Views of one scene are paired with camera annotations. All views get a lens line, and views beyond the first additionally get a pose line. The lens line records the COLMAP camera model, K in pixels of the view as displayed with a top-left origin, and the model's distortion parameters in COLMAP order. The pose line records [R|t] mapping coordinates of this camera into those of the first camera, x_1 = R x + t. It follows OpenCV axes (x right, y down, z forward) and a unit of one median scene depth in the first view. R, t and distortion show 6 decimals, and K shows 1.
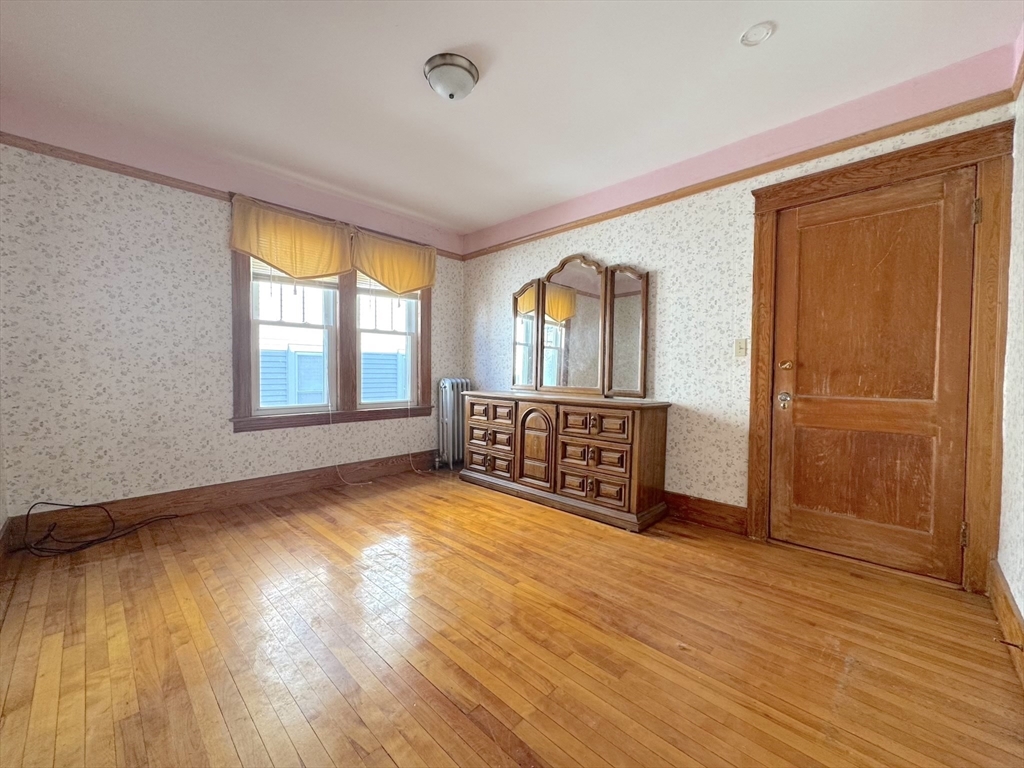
lens RADIAL K [[408.5, 0, 520.3], [0, 408.5, 383.6], [0, 0, 1]] dist [-0.000970, 0.000006]
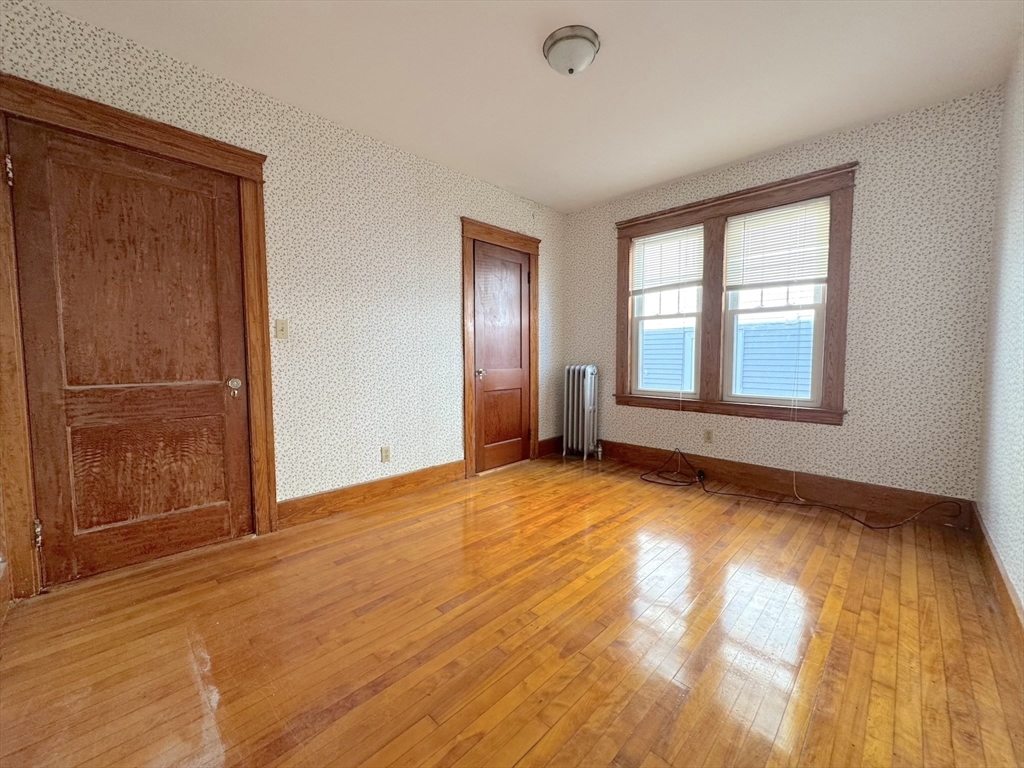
lens RADIAL K [[408.5, 0, 511.3], [0, 408.5, 382.7], [0, 0, 1]] dist [-0.000970, 0.000006]
pose [[-0.029978, 0.055536, -0.998007, 0.592521], [-0.032721, 0.997866, 0.056511, -0.014876], [0.999015, 0.034350, -0.028097, 0.637584]]
